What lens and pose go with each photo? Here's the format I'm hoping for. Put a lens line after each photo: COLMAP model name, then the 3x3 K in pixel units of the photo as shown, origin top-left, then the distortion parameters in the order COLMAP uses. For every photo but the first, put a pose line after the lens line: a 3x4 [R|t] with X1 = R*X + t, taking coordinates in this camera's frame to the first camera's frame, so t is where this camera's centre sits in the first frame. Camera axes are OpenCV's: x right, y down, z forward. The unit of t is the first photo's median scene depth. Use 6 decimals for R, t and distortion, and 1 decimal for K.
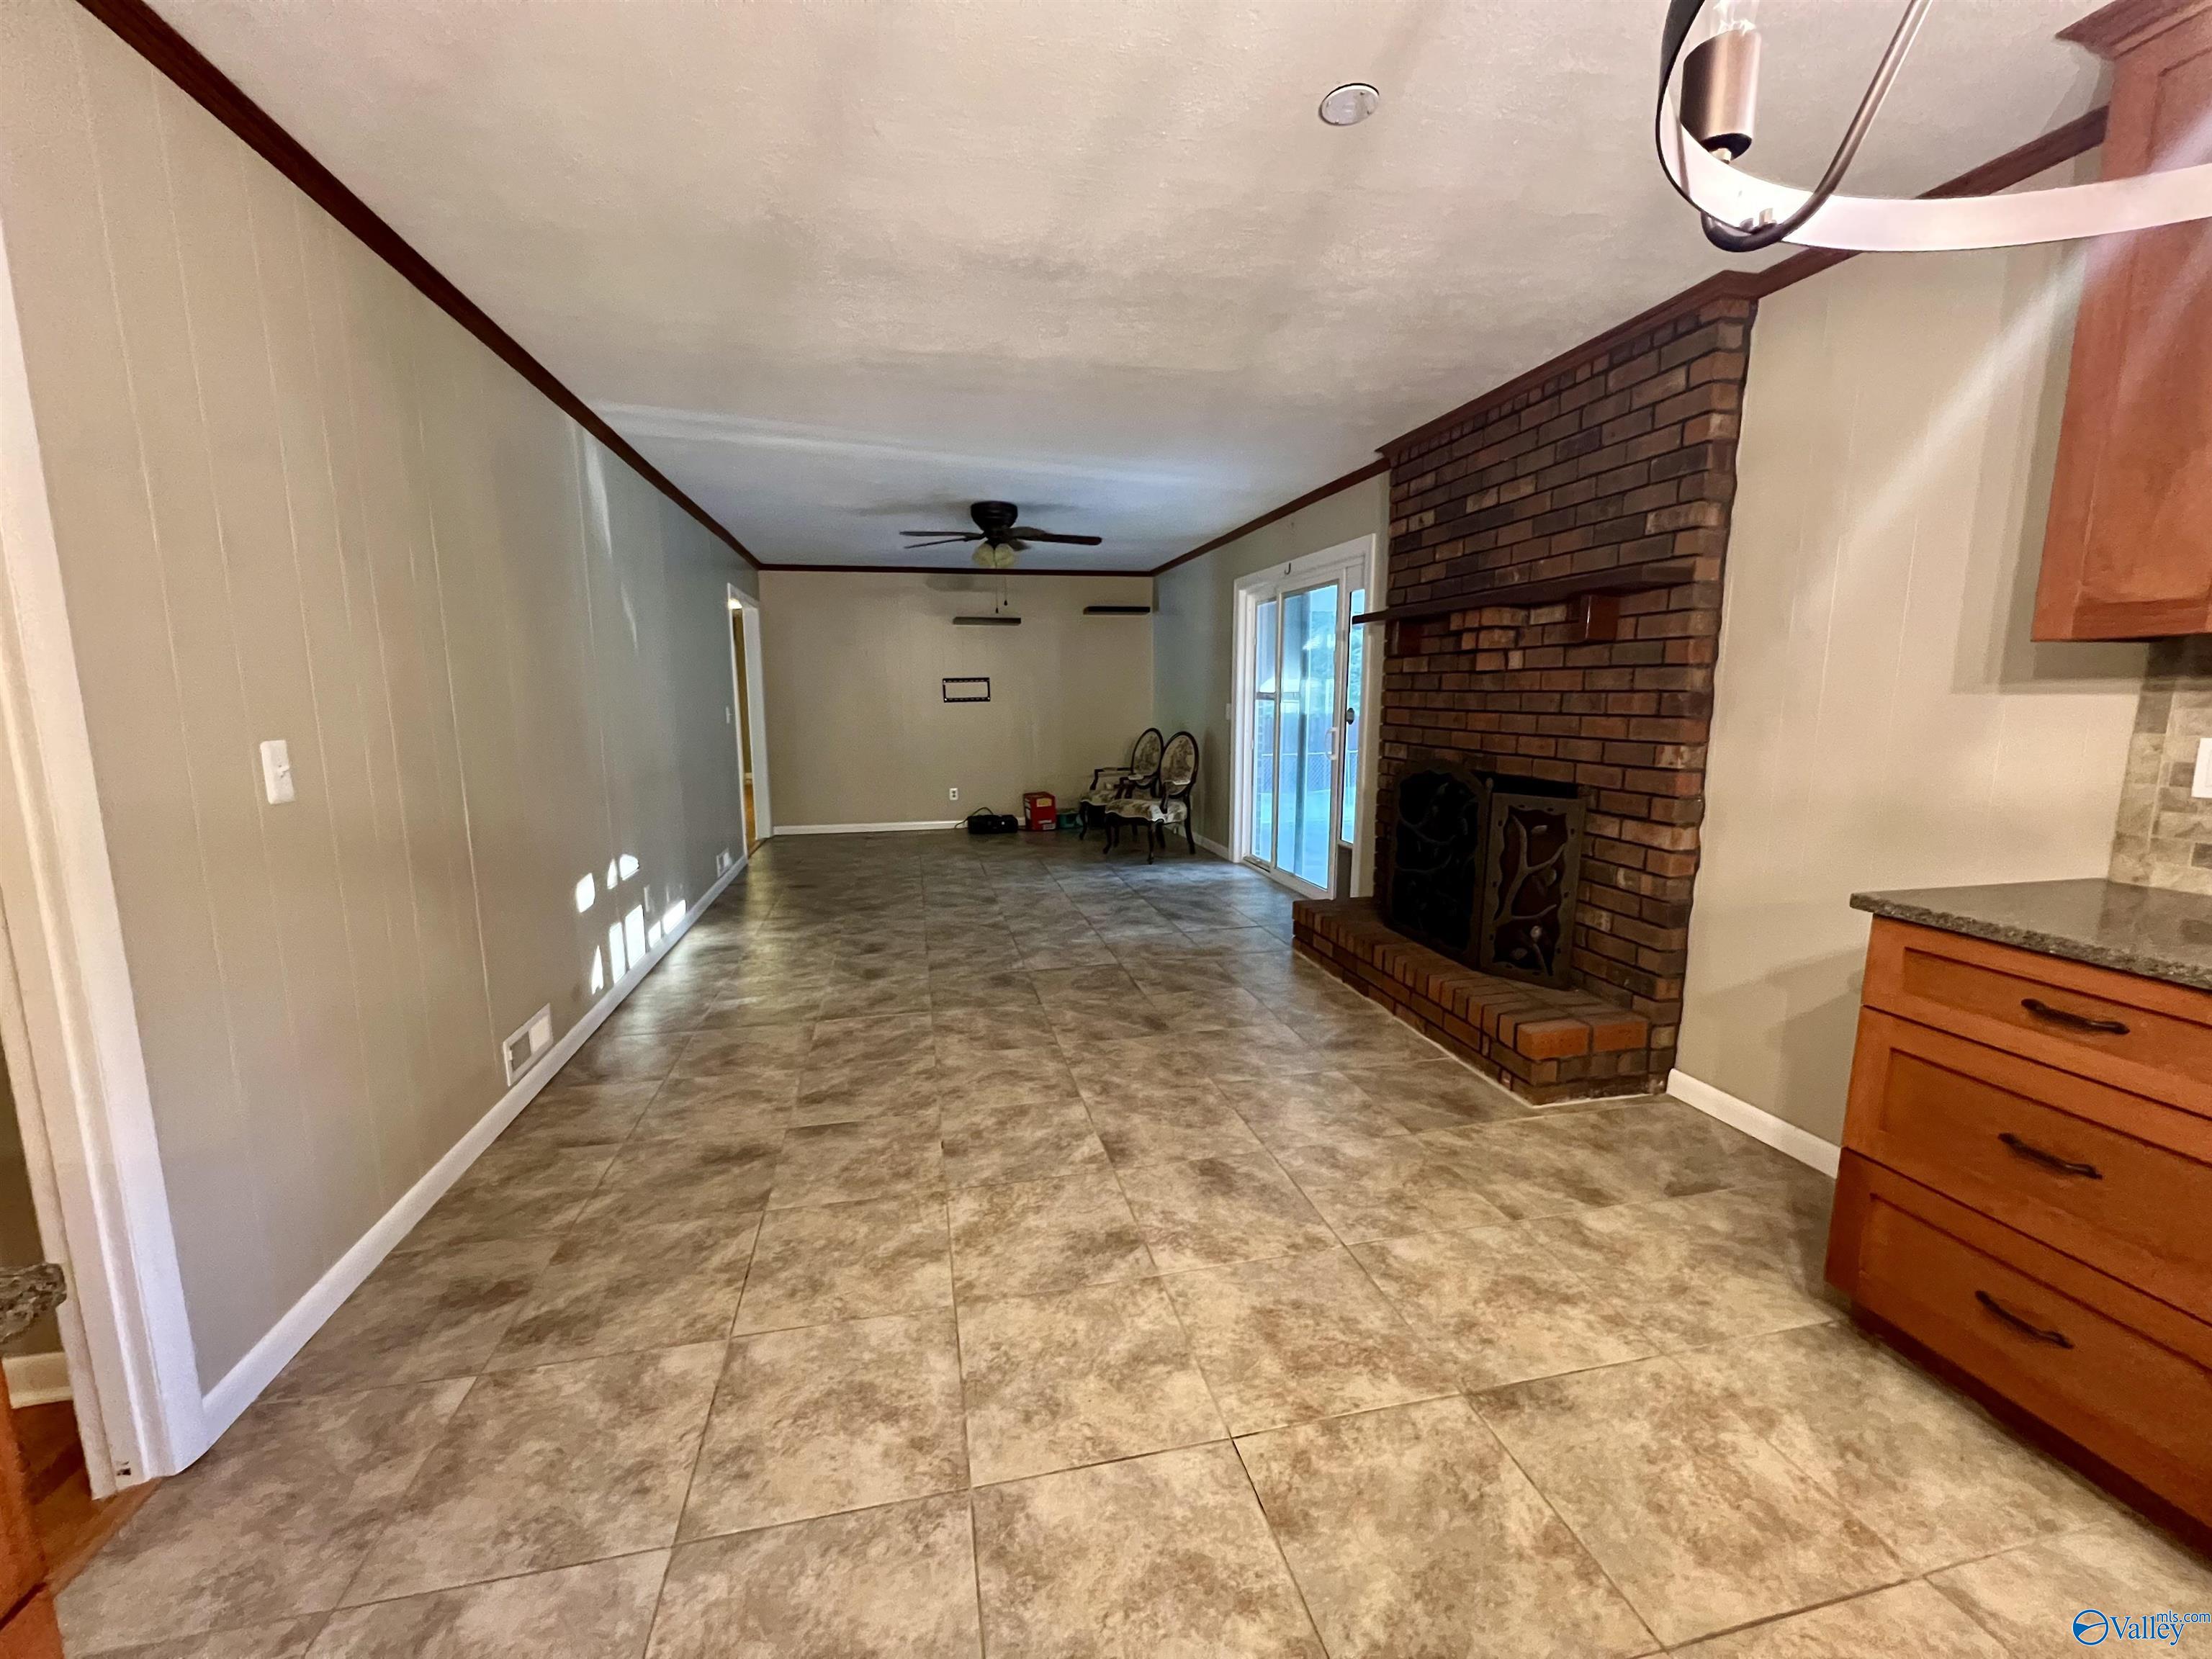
lens RADIAL K [[884.6, 0, 1106.0], [0, 884.6, 829.5], [0, 0, 1]] dist [-0.000897, -0.000778]
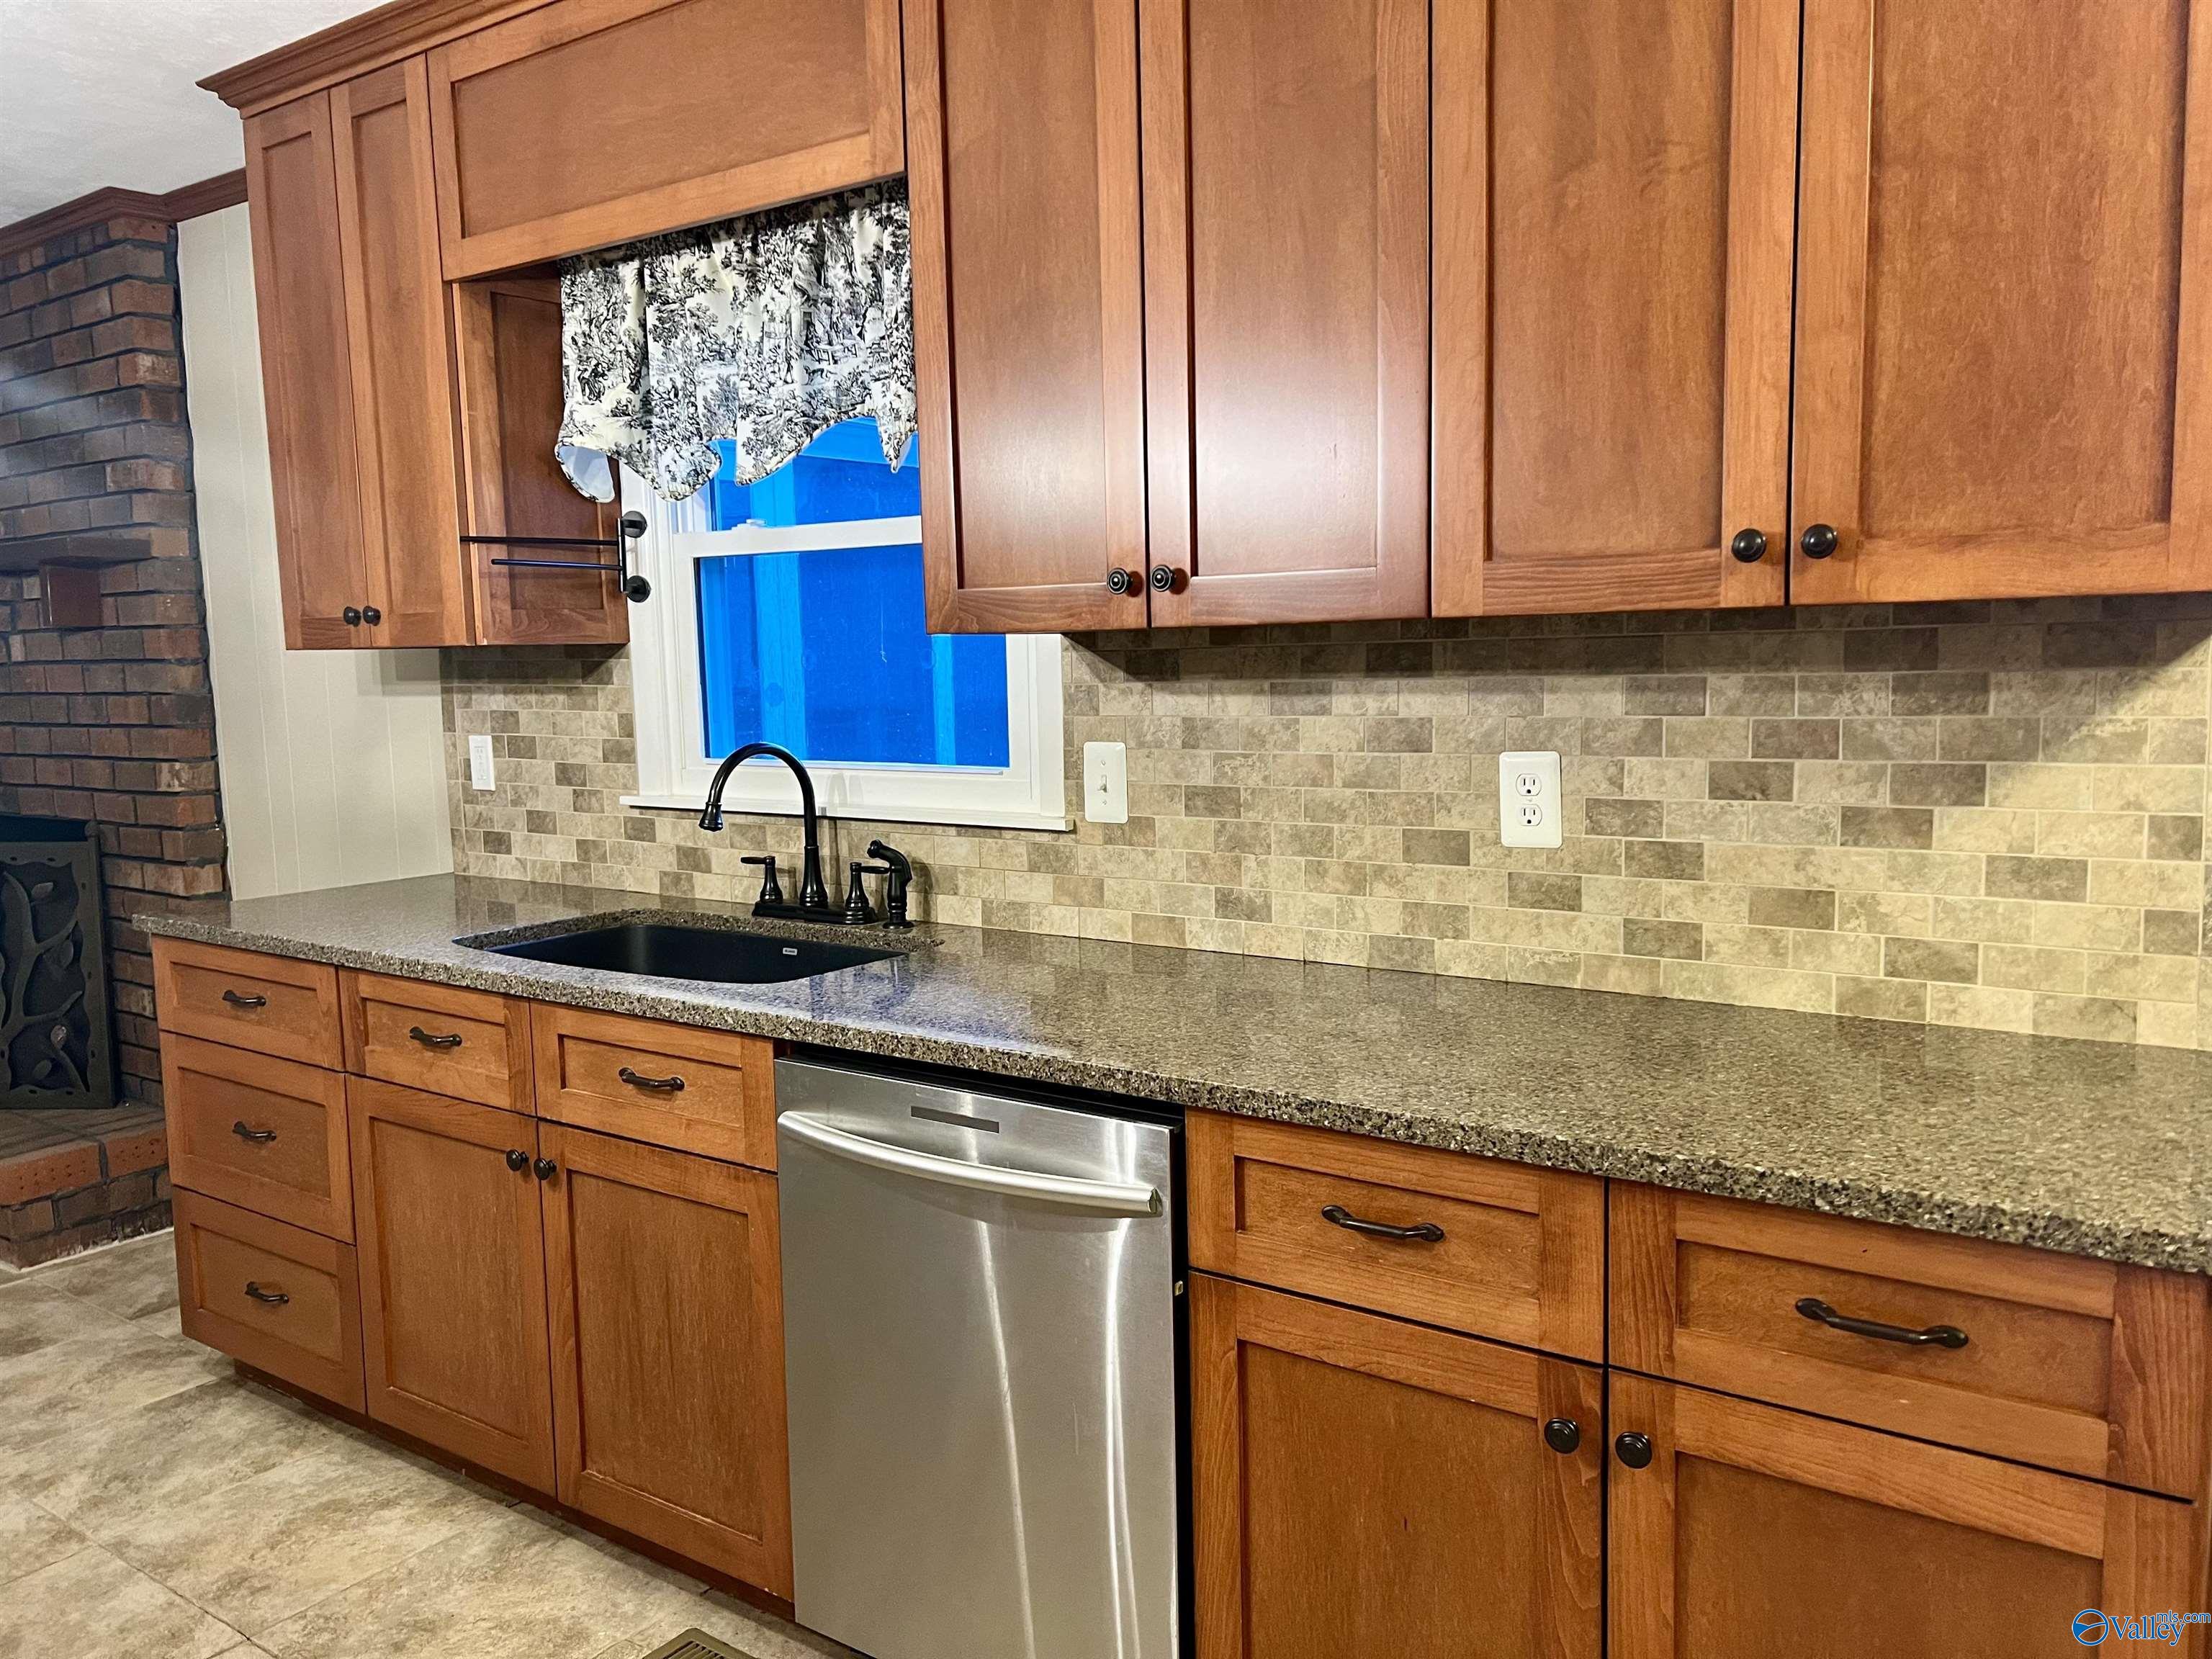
lens RADIAL K [[1658.6, 0, 1111.6], [0, 1658.6, 842.8], [0, 0, 1]] dist [0.061735, -0.070776]
pose [[0.744666, -0.087013, 0.661741, 0.235590], [0.118833, 0.992909, -0.003166, 0.067798], [-0.656773, 0.080994, 0.749726, -0.562298]]
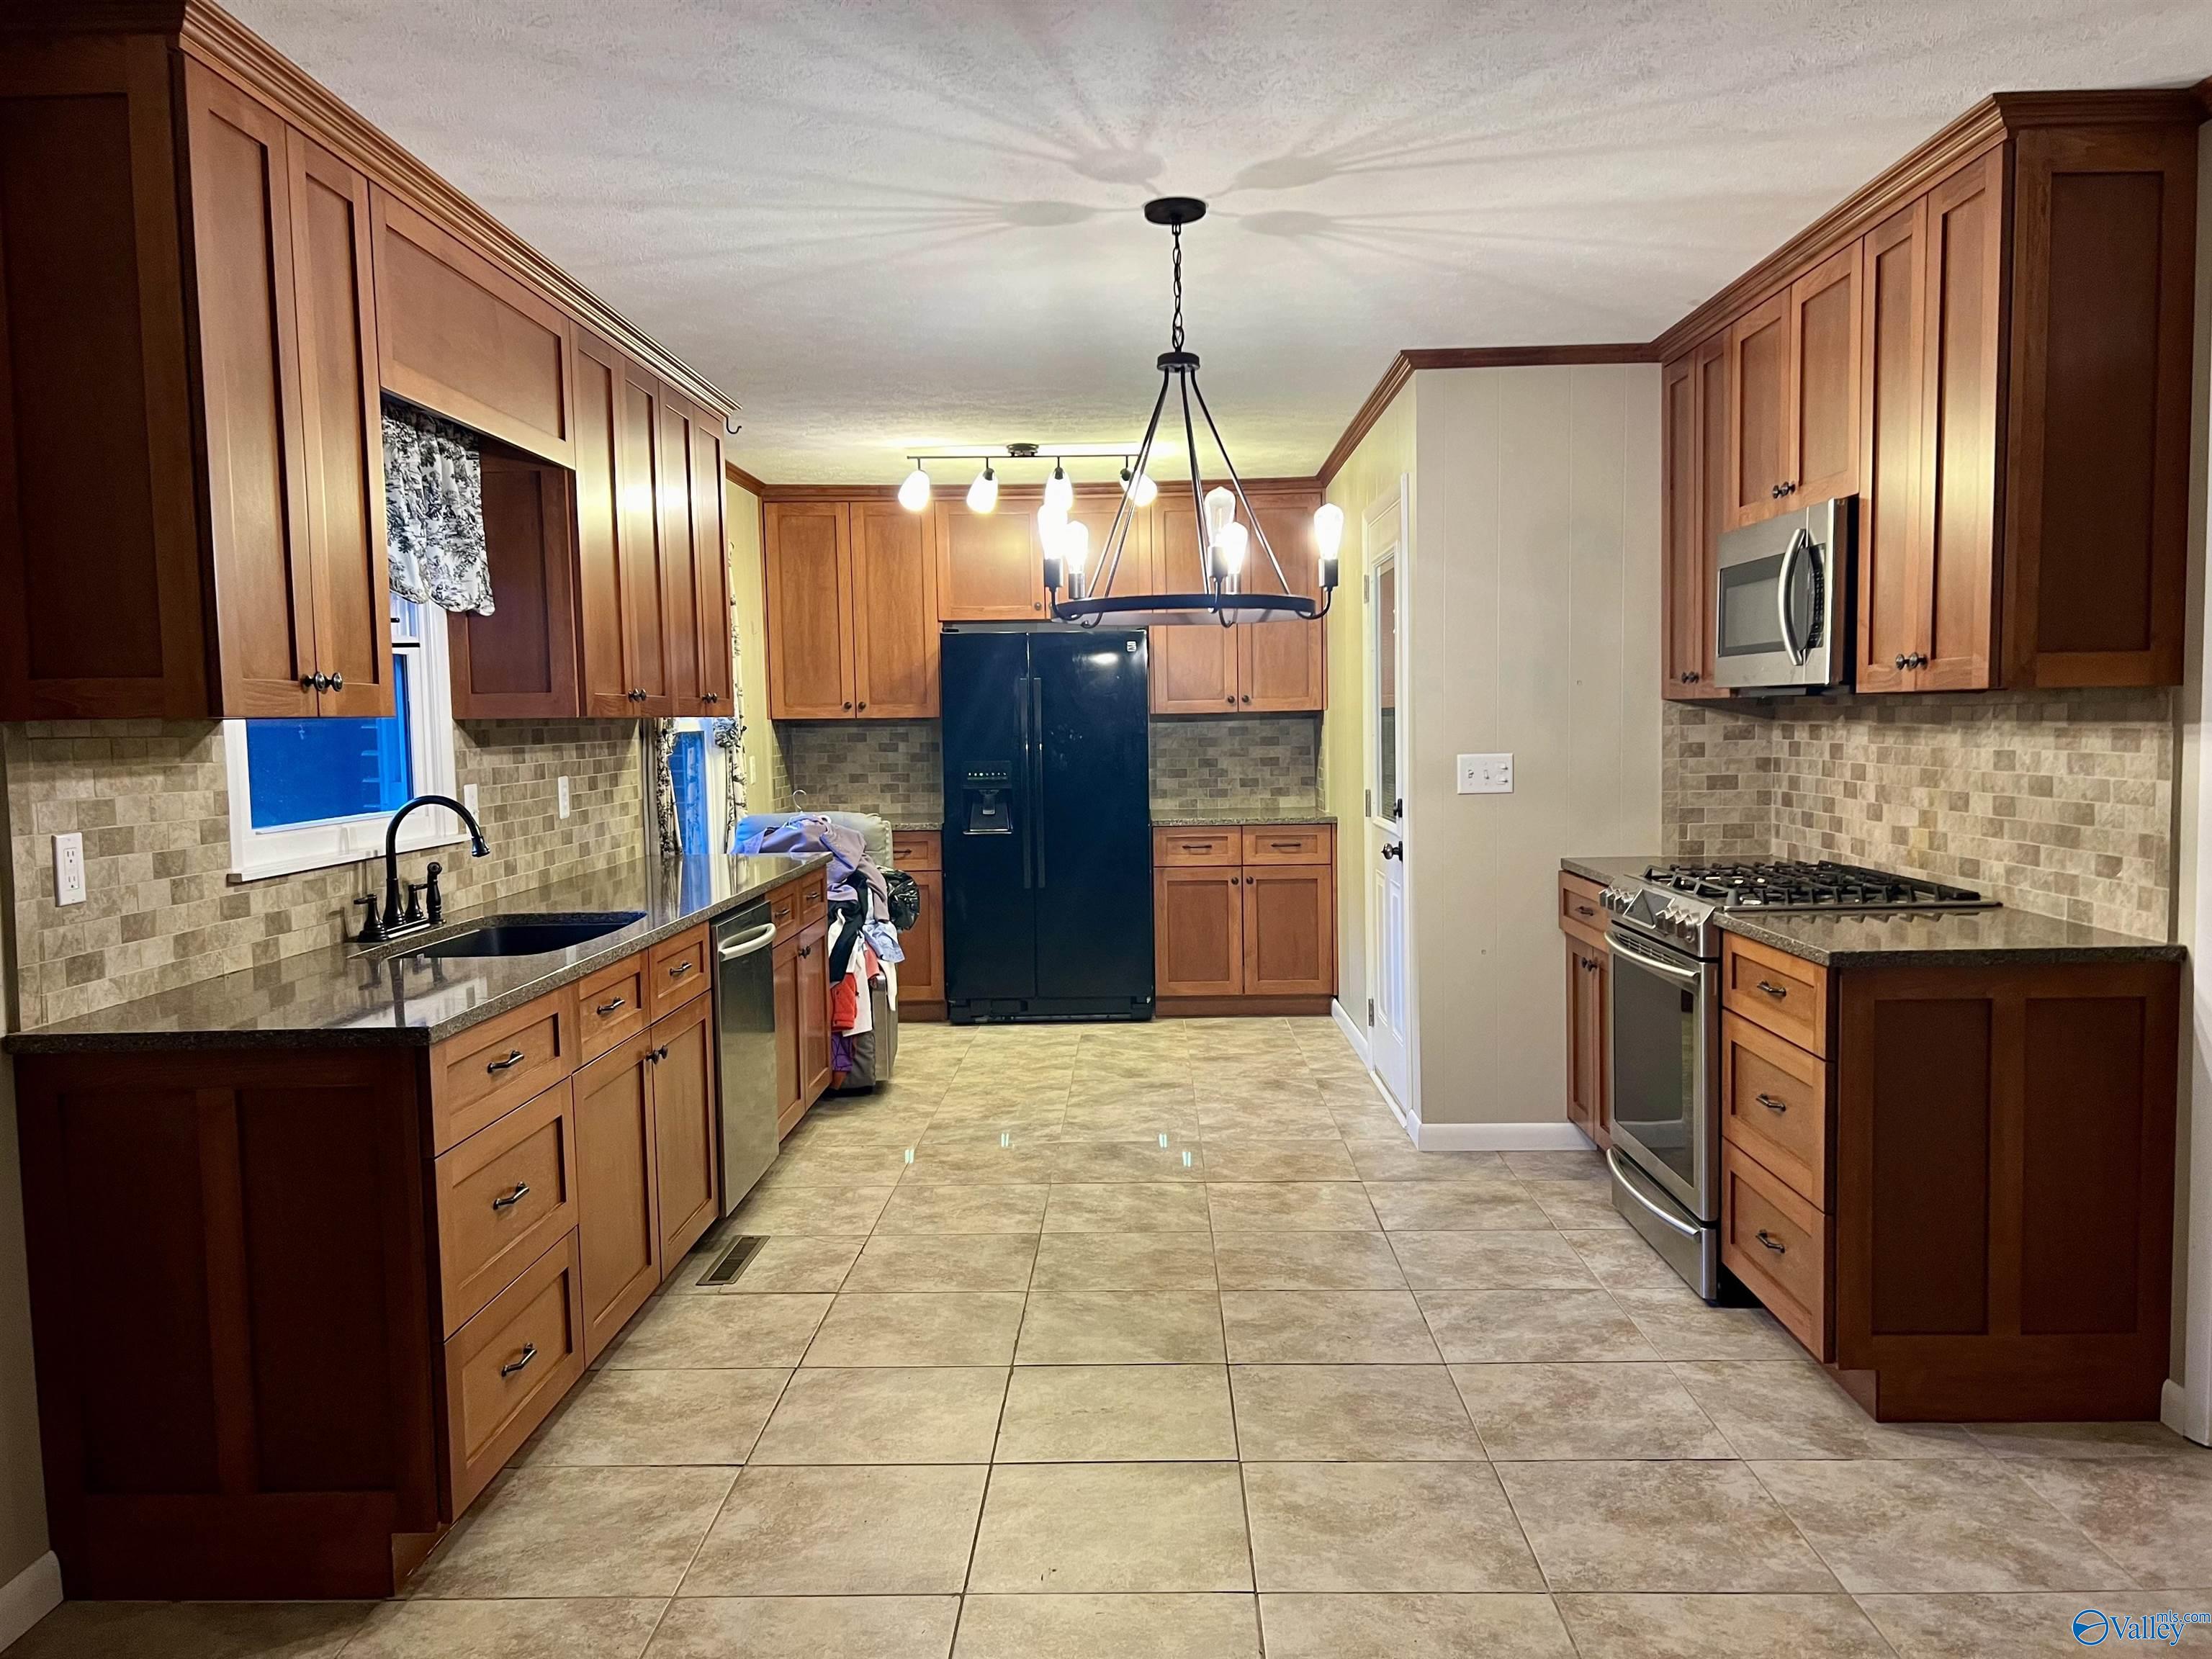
lens RADIAL K [[1658.6, 0, 1111.6], [0, 1658.6, 842.8], [0, 0, 1]] dist [0.061735, -0.070776]
pose [[-0.969393, 0.003080, 0.245496, -0.065096], [0.059548, 0.973014, 0.222932, -0.207598], [-0.238184, 0.230727, -0.943416, 1.194752]]
